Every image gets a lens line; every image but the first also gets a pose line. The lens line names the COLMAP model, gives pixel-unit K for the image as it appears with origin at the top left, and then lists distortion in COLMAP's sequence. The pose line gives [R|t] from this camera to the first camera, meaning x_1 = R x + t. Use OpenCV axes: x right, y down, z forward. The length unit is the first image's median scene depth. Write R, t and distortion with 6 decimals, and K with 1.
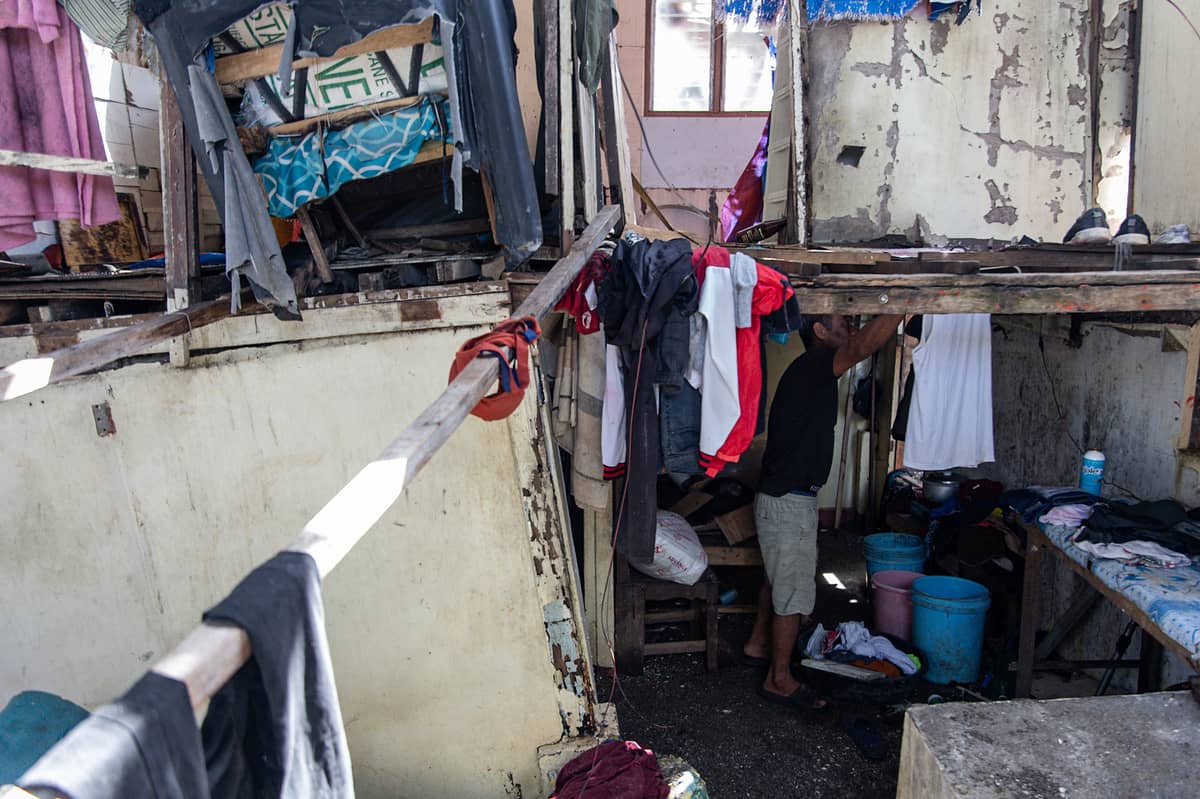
lens RADIAL K [[850.5, 0, 635.0], [0, 850.5, 398.7], [0, 0, 1]] dist [-0.004356, 0.003048]
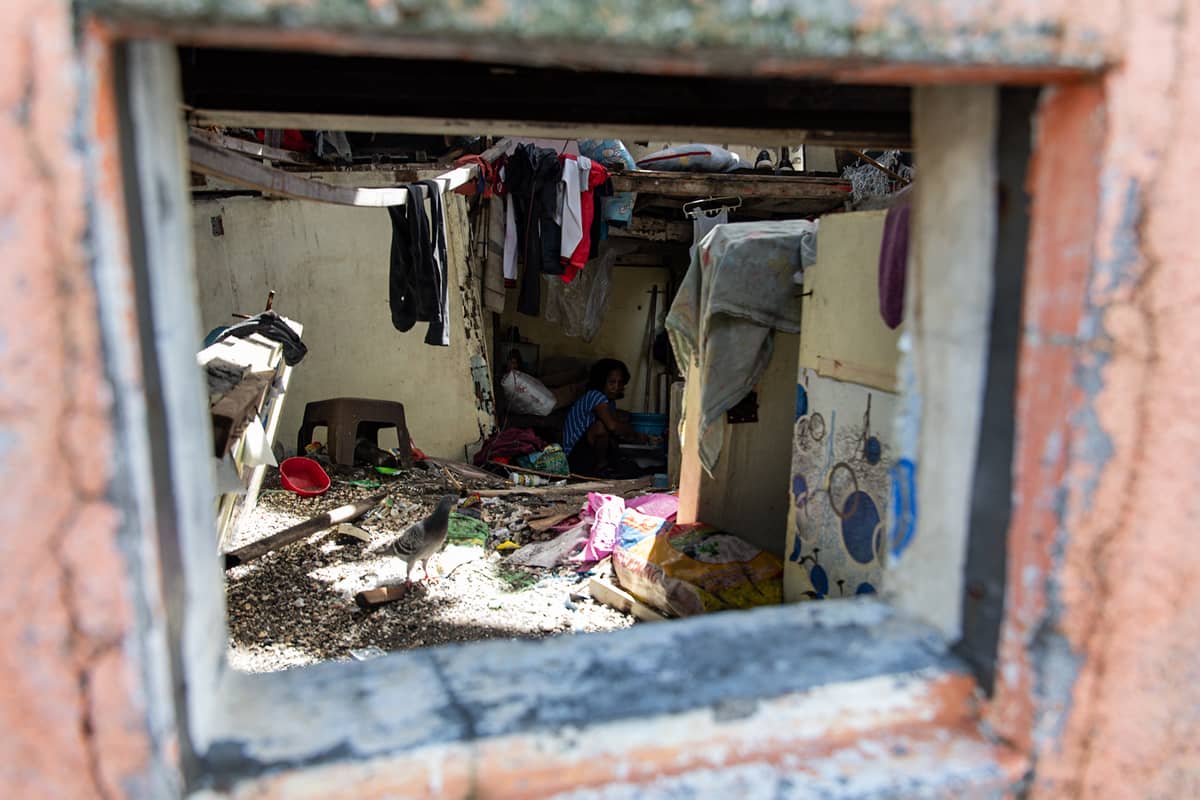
lens RADIAL K [[850.5, 0, 635.0], [0, 850.5, 399.2], [0, 0, 1]] dist [-0.004356, 0.003048]
pose [[0.976973, 0.000253, 0.213364, -0.163204], [0.019116, 0.995874, -0.088713, 0.533240], [-0.212506, 0.090749, 0.972937, -0.807772]]
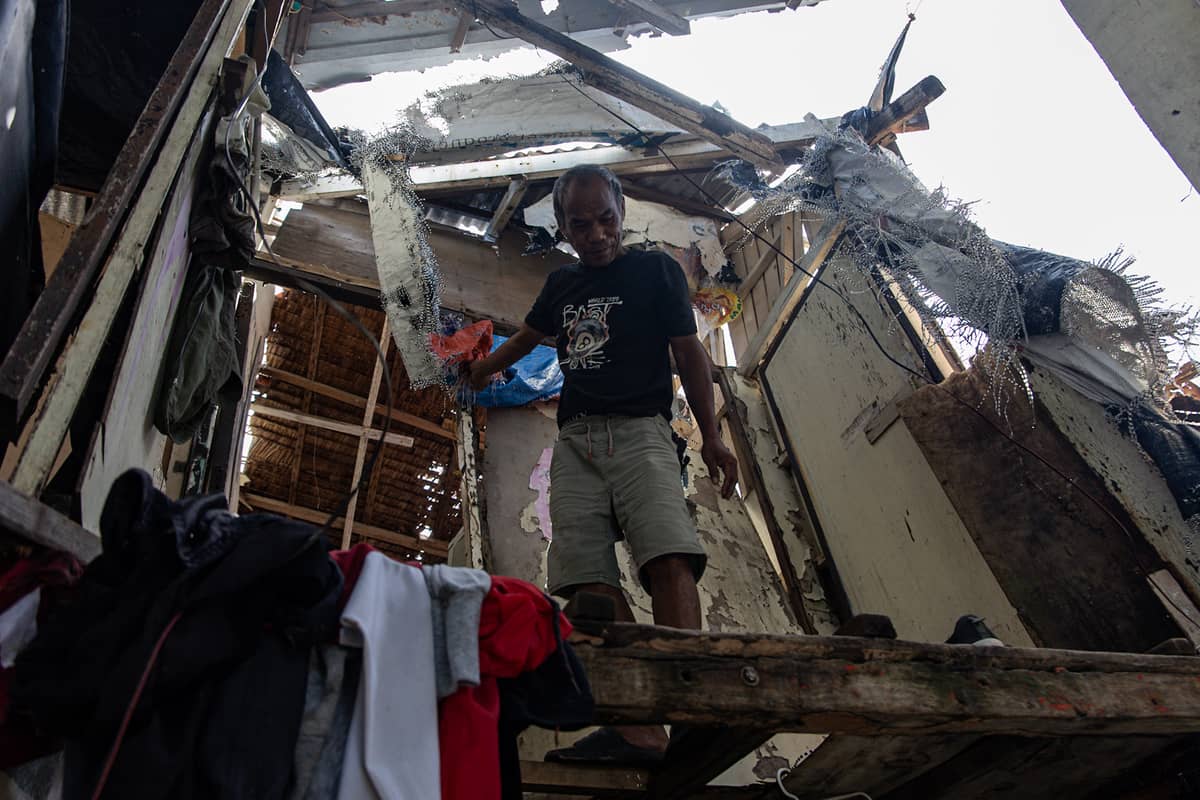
lens RADIAL K [[783.5, 0, 591.1], [0, 783.5, 402.1], [0, 0, 1]] dist [-0.004618, -0.000579]
pose [[0.933030, 0.168155, 0.318088, 0.050092], [0.150585, 0.620413, -0.769683, 0.104061], [-0.326772, 0.766036, 0.553542, 0.672851]]
